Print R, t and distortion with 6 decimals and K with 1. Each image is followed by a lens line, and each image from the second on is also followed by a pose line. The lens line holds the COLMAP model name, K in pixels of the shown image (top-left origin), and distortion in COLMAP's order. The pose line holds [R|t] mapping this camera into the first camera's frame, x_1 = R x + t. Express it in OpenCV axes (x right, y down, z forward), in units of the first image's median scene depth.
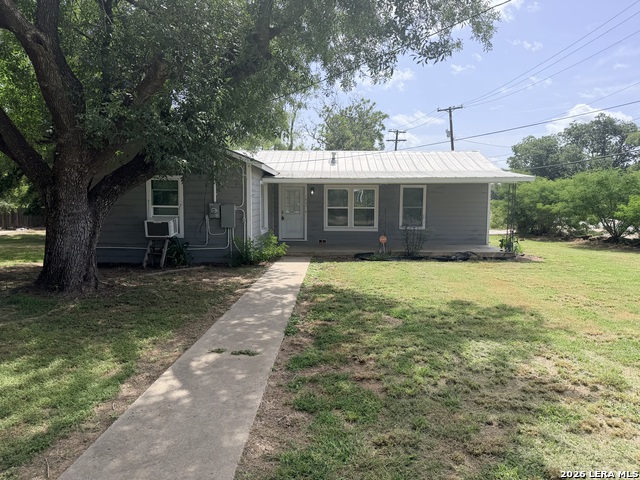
lens RADIAL K [[445.8, 0, 323.0], [0, 445.8, 239.2], [0, 0, 1]] dist [0.046244, -0.006988]
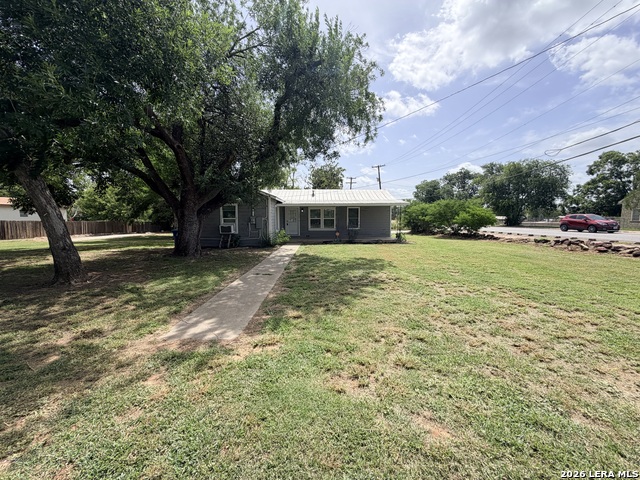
lens RADIAL K [[256.2, 0, 321.6], [0, 256.2, 243.7], [0, 0, 1]] dist [0.000753, 0.000212]
pose [[0.999643, -0.011008, 0.024347, 0.031757], [0.010494, 0.999721, 0.021156, 0.016584], [-0.024573, -0.020893, 0.999480, -0.139808]]
